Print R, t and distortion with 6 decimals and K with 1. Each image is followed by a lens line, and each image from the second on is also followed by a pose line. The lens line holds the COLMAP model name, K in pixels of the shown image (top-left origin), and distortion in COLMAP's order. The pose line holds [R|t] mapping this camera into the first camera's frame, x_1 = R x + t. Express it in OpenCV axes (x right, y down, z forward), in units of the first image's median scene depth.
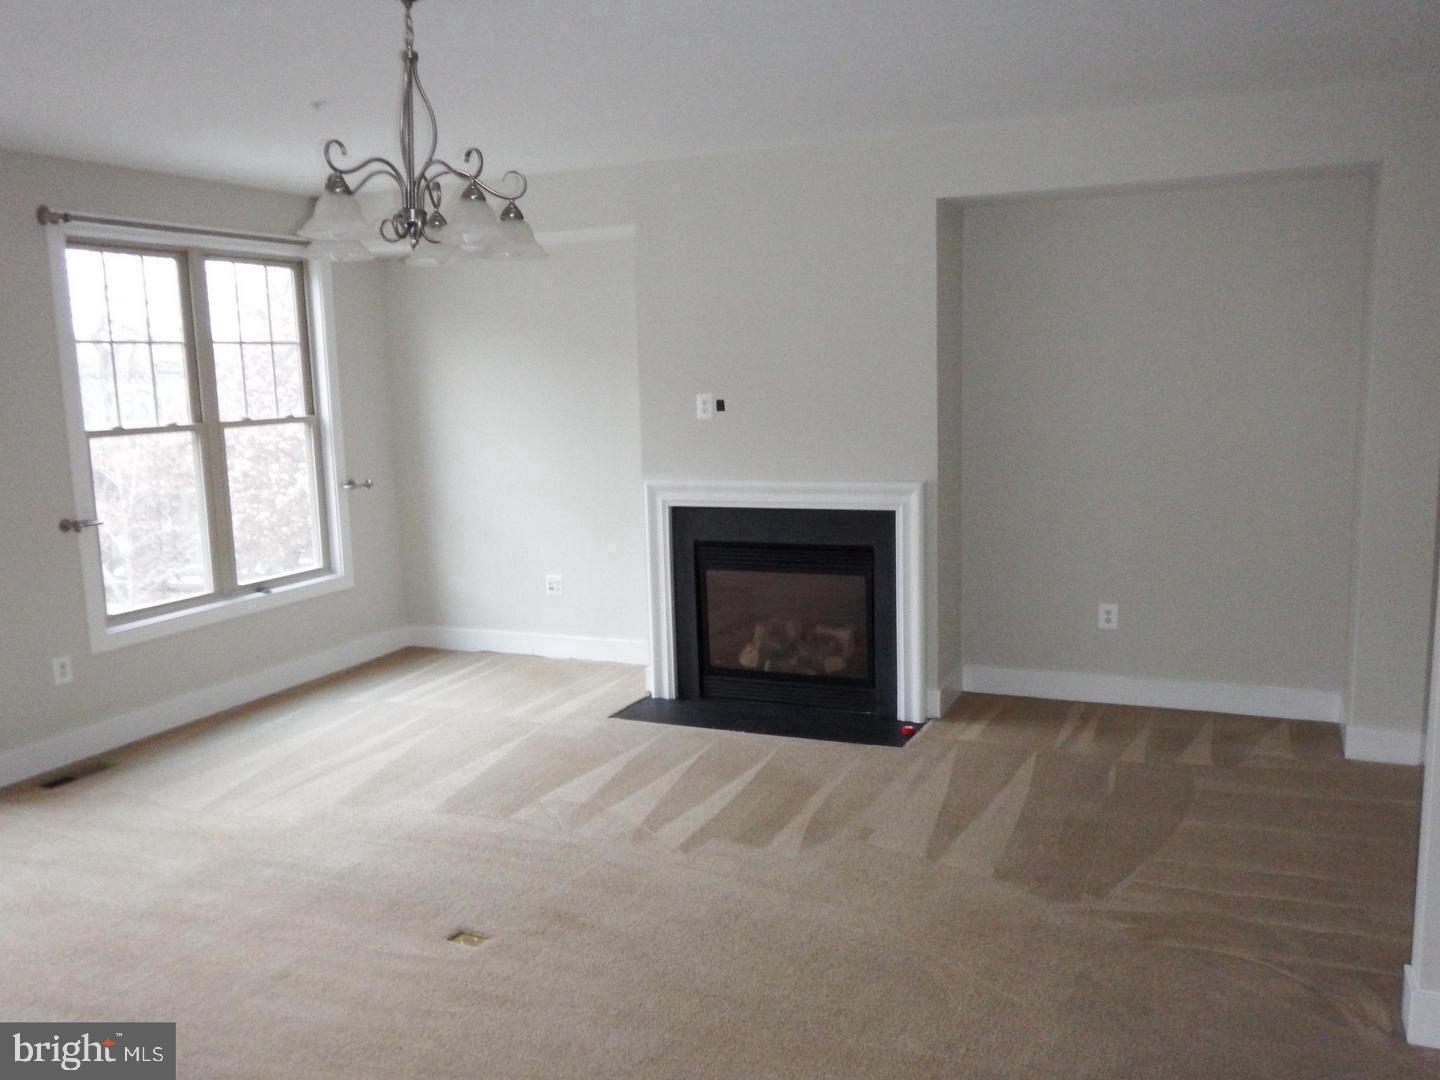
lens RADIAL K [[1187.6, 0, 720.0], [0, 1187.6, 540.0], [0, 0, 1]] dist [-0.015281, -0.003055]
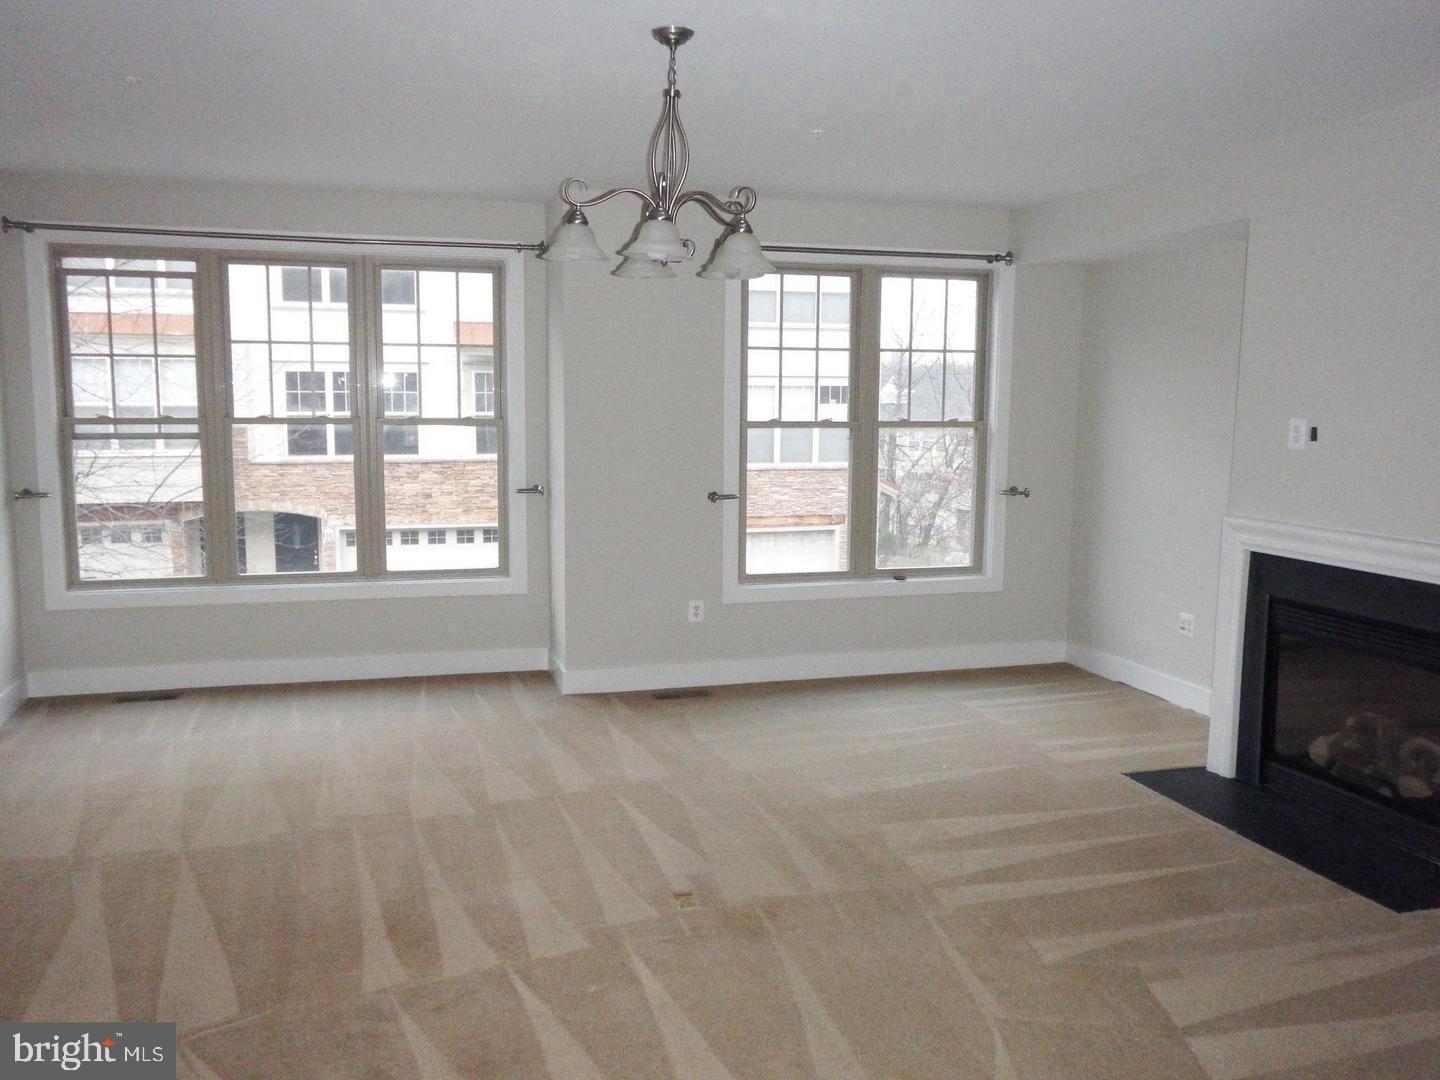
lens RADIAL K [[1187.6, 0, 720.0], [0, 1187.6, 540.0], [0, 0, 1]] dist [-0.015281, -0.003055]
pose [[0.644449, 0.127393, -0.753961, 0.348777], [-0.134123, 0.989570, 0.052561, -0.029567], [0.752793, 0.067251, 0.654813, 0.171101]]
